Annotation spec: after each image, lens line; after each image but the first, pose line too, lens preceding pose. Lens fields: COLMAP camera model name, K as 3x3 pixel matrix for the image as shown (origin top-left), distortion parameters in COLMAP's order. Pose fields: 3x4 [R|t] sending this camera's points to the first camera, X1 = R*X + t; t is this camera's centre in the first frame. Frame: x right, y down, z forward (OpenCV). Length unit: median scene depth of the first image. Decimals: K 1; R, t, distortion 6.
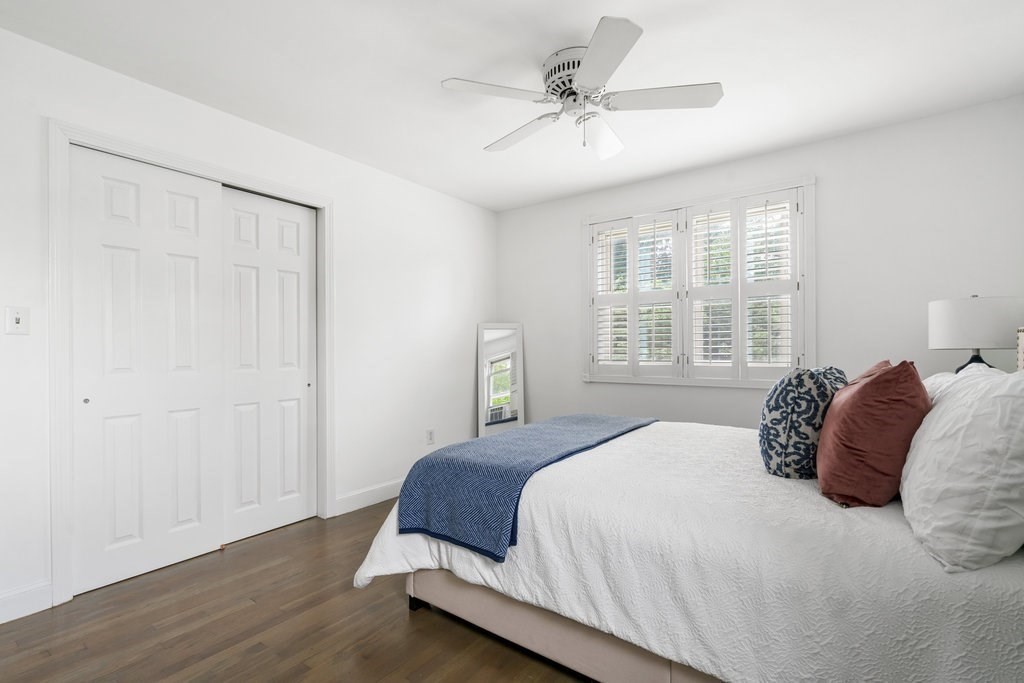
lens RADIAL K [[472.3, 0, 512.5], [0, 472.3, 349.0], [0, 0, 1]] dist [-0.005594, 0.002327]
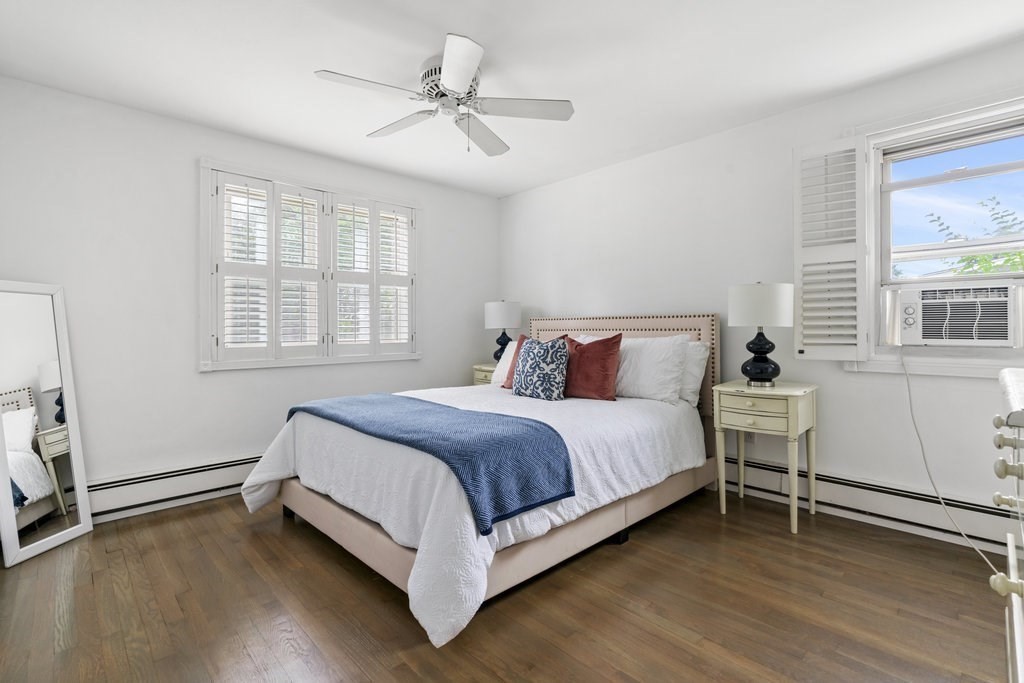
lens RADIAL K [[472.3, 0, 511.2], [0, 472.3, 331.7], [0, 0, 1]] dist [-0.005594, 0.002327]
pose [[0.173900, -0.001555, 0.984762, -1.164781], [0.002198, 0.999997, 0.001191, 0.011805], [-0.984761, 0.001958, 0.173903, 0.850065]]
